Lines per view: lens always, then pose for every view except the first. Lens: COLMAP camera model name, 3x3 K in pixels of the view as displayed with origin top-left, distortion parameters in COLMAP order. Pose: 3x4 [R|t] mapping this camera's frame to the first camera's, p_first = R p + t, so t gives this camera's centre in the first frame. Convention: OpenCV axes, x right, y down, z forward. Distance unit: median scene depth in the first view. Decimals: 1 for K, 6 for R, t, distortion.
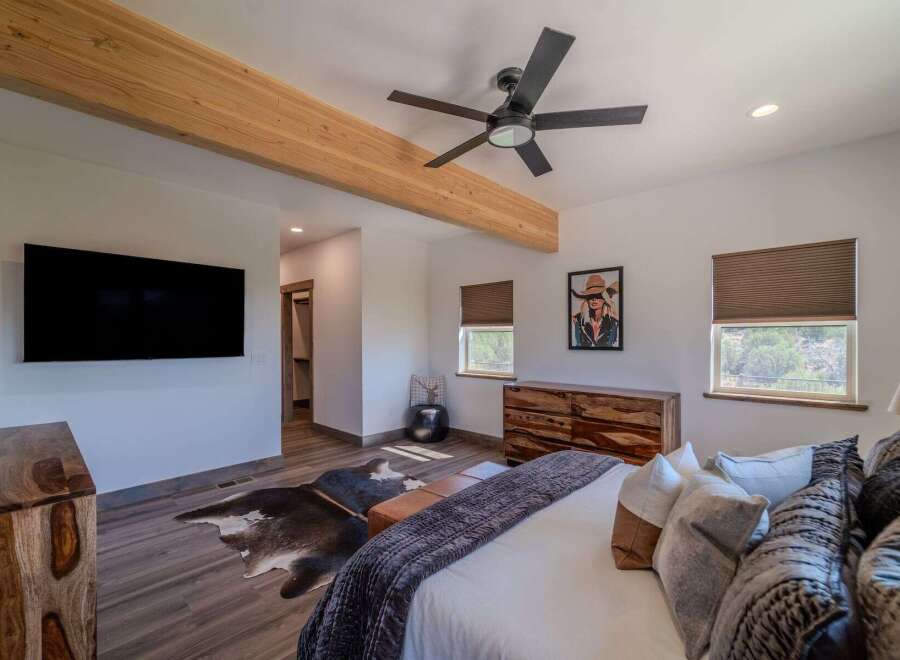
lens RADIAL K [[401.7, 0, 448.4], [0, 401.7, 335.7], [0, 0, 1]] dist [-0.000488, -0.000156]
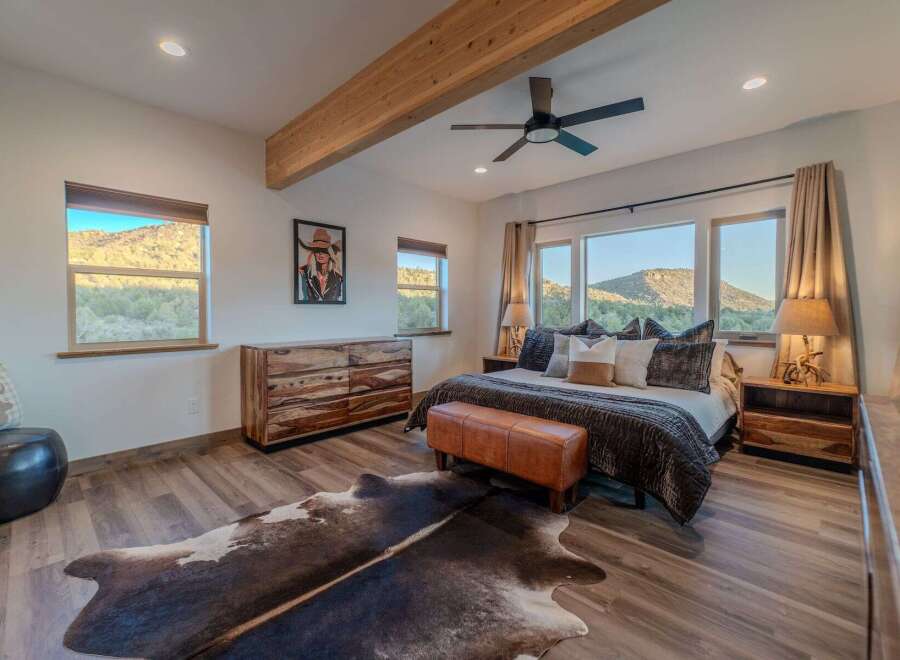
lens RADIAL K [[400.8, 0, 448.5], [0, 400.8, 314.6], [0, 0, 1]] dist [0.001699, 0.000281]
pose [[0.005703, -0.008035, 0.999951, -0.647219], [-0.000547, 0.999968, 0.008038, 0.055233], [-0.999984, -0.000593, 0.005699, 0.691734]]
